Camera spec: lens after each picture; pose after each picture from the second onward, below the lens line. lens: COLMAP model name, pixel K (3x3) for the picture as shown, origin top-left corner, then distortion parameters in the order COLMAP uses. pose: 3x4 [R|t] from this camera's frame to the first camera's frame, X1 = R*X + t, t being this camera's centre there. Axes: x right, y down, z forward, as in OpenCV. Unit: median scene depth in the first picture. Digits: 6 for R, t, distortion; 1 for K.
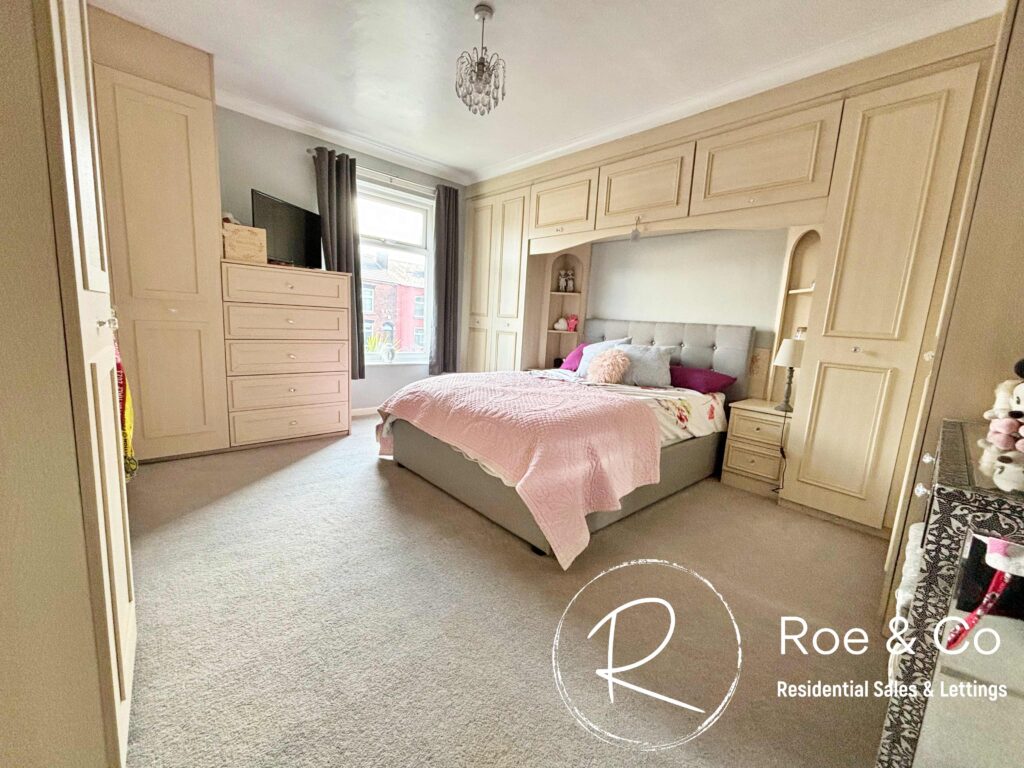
lens RADIAL K [[409.5, 0, 510.7], [0, 409.5, 382.5], [0, 0, 1]] dist [-0.000672, -0.000705]
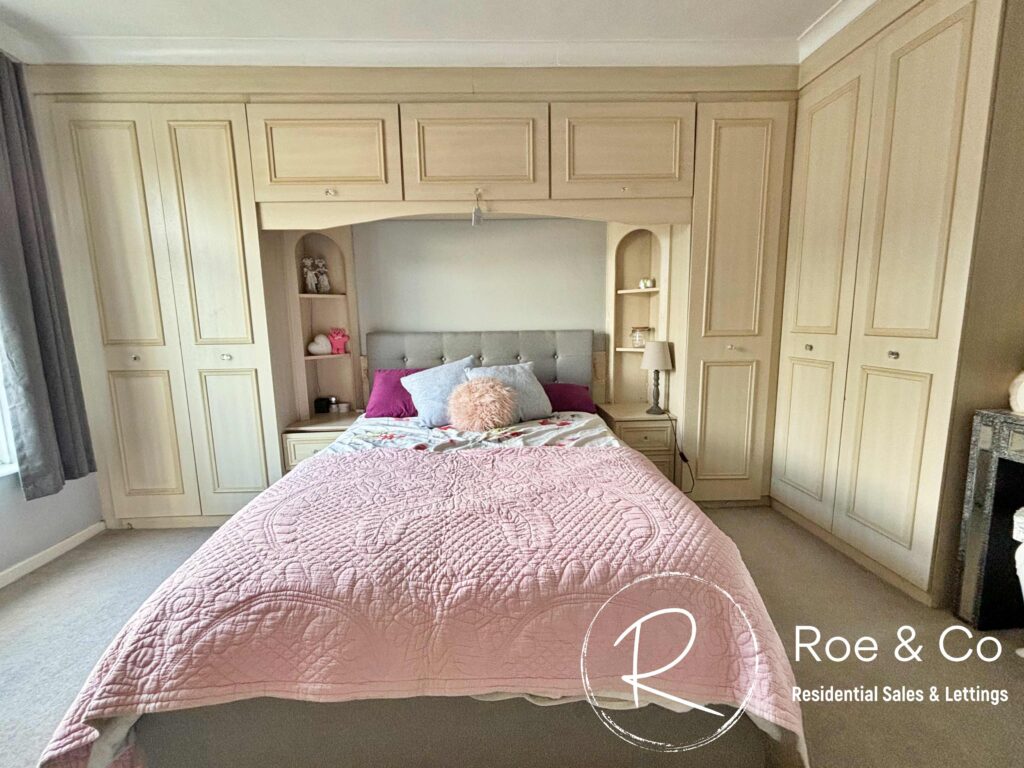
lens RADIAL K [[455.5, 0, 512.0], [0, 455.5, 384.0], [0, 0, 1]] dist [-0.000216, -0.000406]
pose [[0.648801, -0.171094, 0.741475, -0.268192], [0.169517, 0.982407, 0.078359, -0.111438], [-0.741837, 0.074853, 0.666390, 0.405786]]
